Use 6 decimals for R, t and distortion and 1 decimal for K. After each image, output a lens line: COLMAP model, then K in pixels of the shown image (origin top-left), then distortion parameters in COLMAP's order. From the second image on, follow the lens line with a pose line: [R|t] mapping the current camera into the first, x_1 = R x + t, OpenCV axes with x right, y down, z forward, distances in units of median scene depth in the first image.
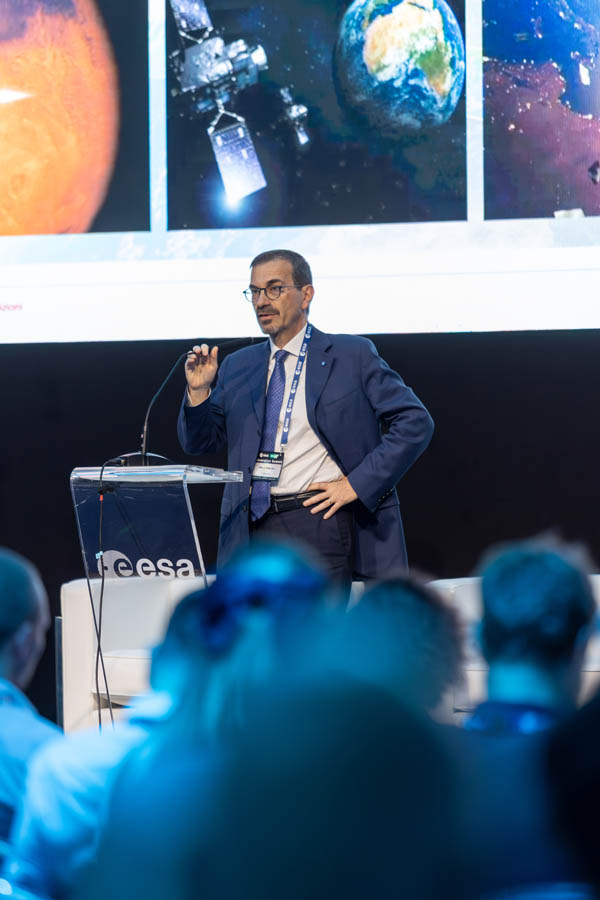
lens RADIAL K [[5173.5, 0, 301.6], [0, 5173.5, 450.8], [0, 0, 1]] dist [0.151102, 0.000000]
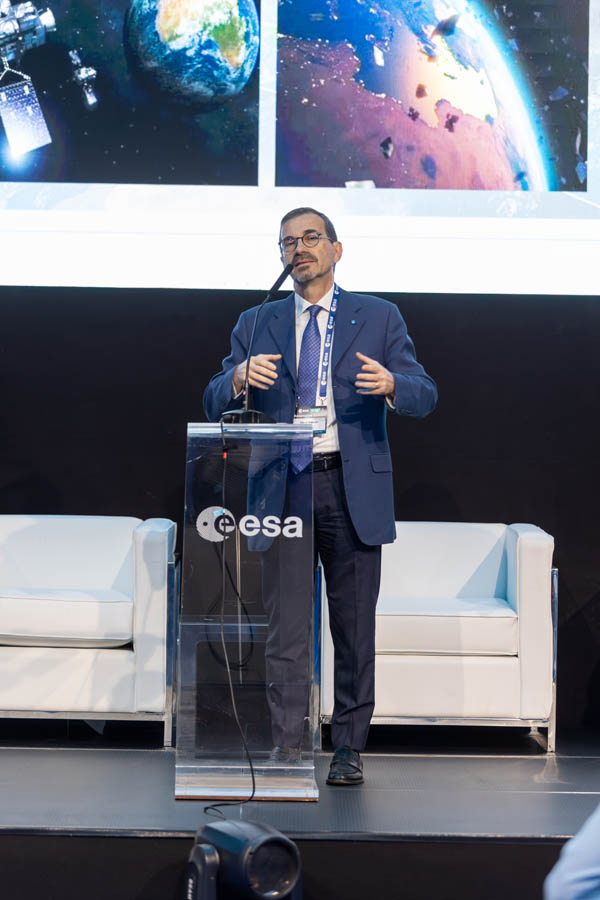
lens RADIAL K [[3550.2, 0, 298.4], [0, 3550.2, 450.2], [0, 0, 1]] dist [-0.144545, 0.000000]
pose [[0.898712, 0.019548, 0.438104, -0.278881], [-0.029890, 0.999413, 0.016721, -0.002595], [-0.437520, -0.028122, 0.898769, 0.339571]]
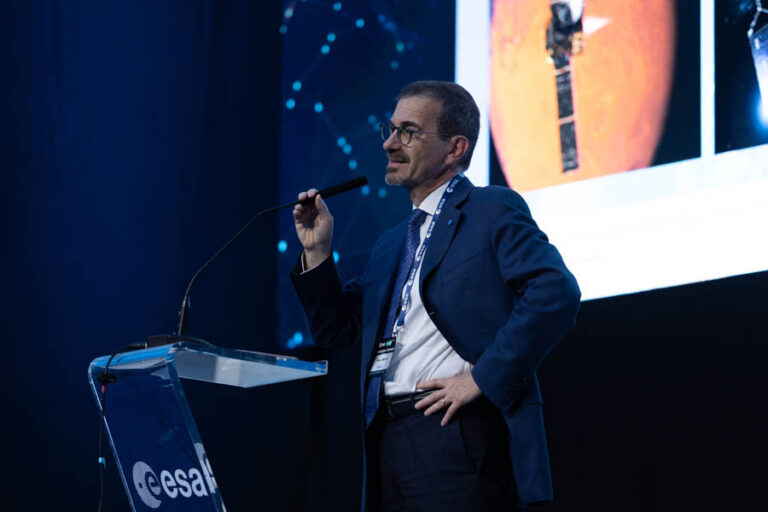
lens RADIAL K [[3435.3, 0, 382.0], [0, 3435.3, 254.8], [0, 0, 1]] dist [0.070403, 0.000000]
pose [[0.842285, -0.052276, -0.536492, 0.239799], [-0.012165, 0.993189, -0.115875, 0.042103], [0.538896, 0.104126, 0.835912, 0.507562]]
